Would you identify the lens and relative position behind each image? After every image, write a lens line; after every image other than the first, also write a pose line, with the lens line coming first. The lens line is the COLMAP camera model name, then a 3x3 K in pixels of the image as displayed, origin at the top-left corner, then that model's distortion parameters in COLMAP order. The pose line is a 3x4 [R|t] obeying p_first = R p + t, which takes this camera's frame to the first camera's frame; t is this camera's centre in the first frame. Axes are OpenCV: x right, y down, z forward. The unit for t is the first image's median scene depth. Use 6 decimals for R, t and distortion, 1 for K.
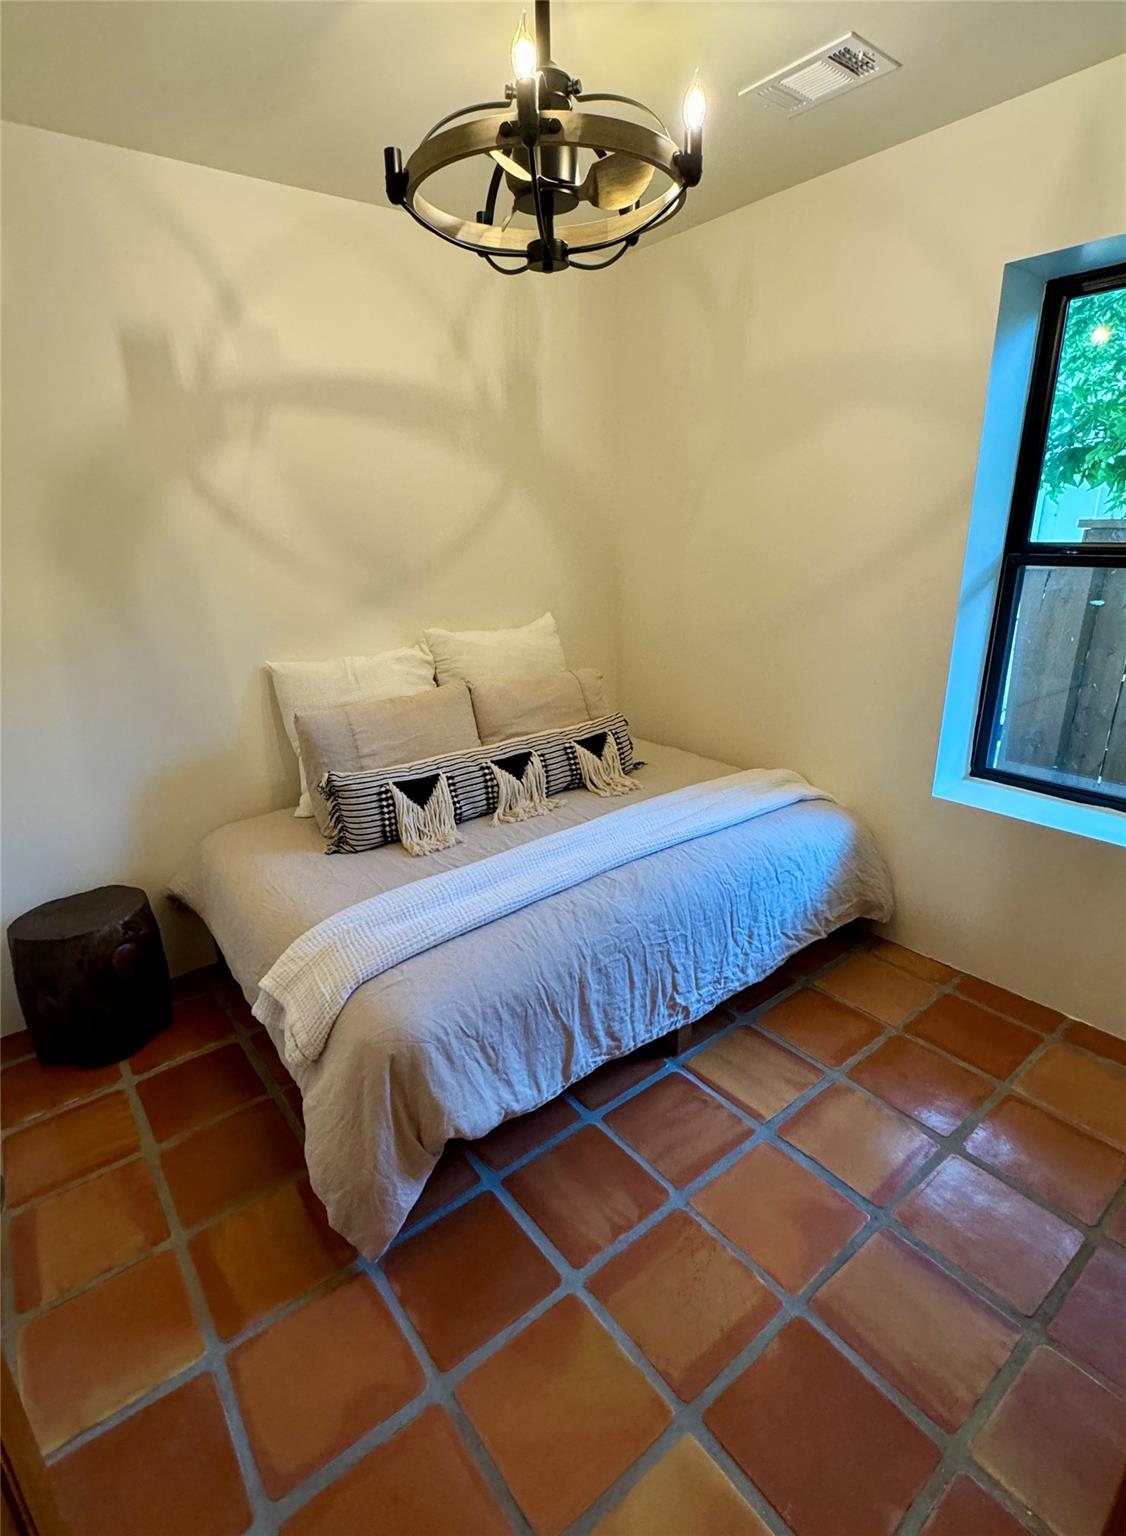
lens RADIAL K [[782.4, 0, 563.0], [0, 782.4, 768.0], [0, 0, 1]] dist [-0.001905, -0.000550]
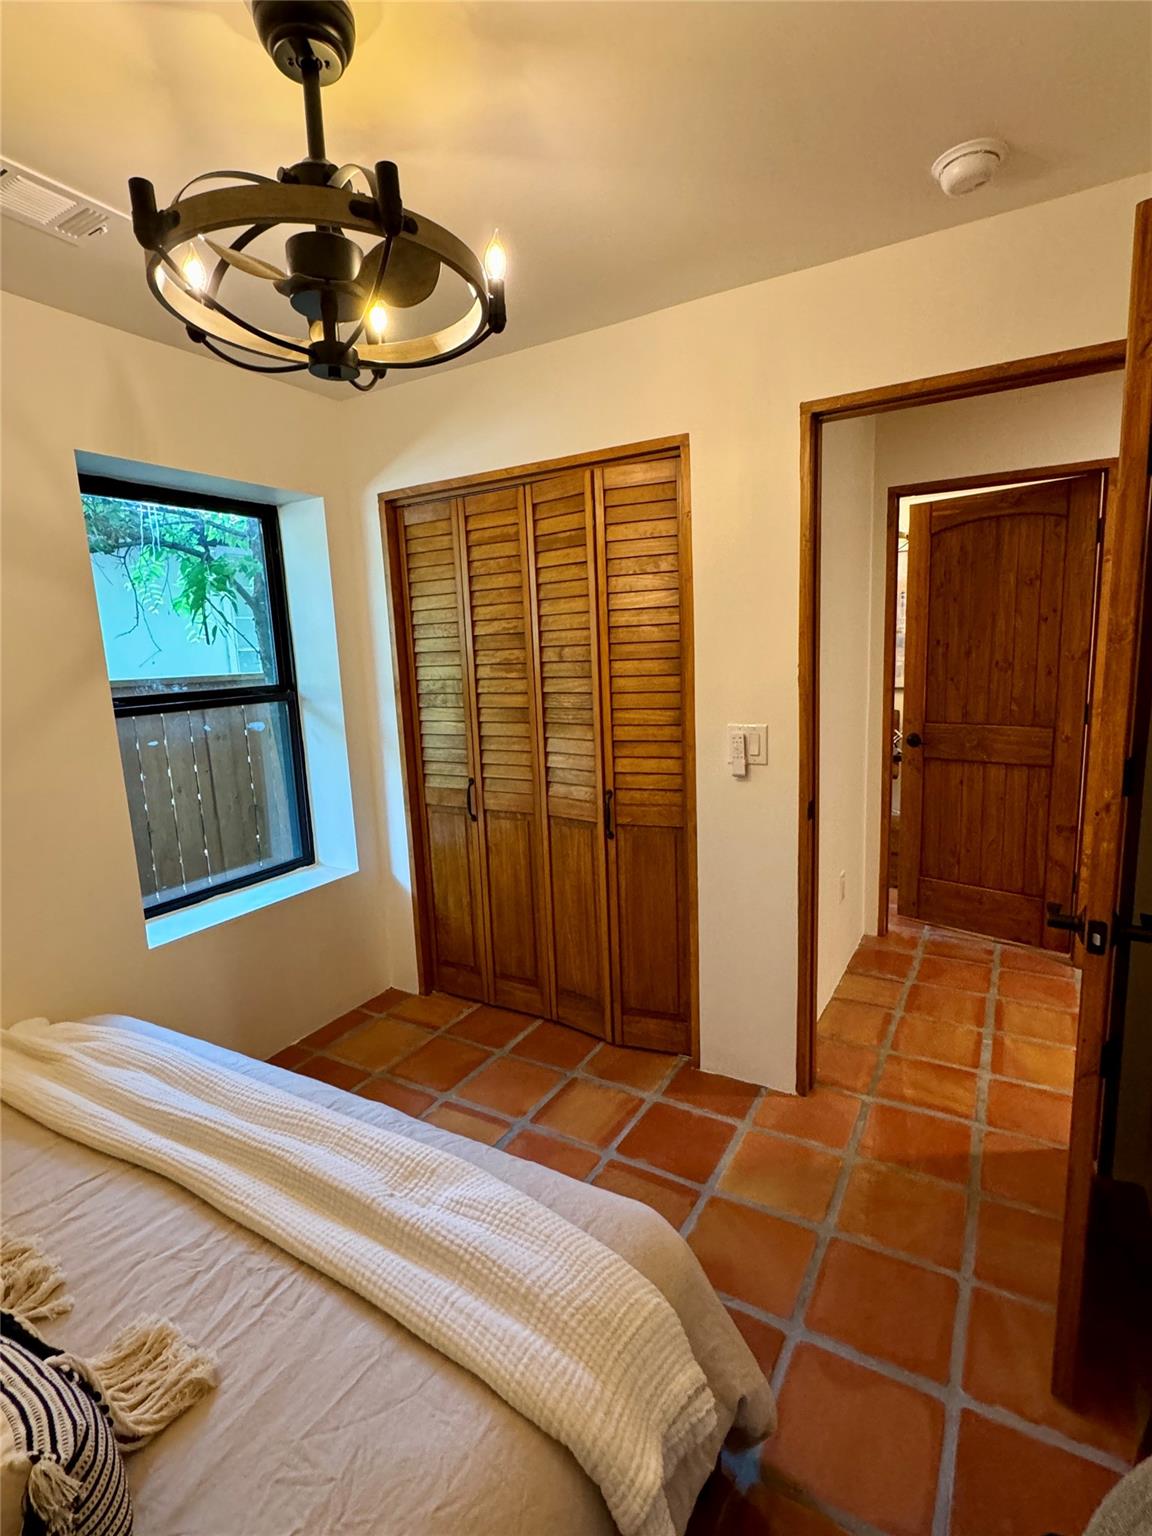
lens RADIAL K [[741.6, 0, 577.1], [0, 741.6, 766.6], [0, 0, 1]] dist [-0.003837, 0.000104]
pose [[-0.370335, -0.112654, 0.922042, -0.945821], [0.339525, 0.907519, 0.247249, -0.373115], [-0.864624, 0.404621, -0.297837, 1.224833]]
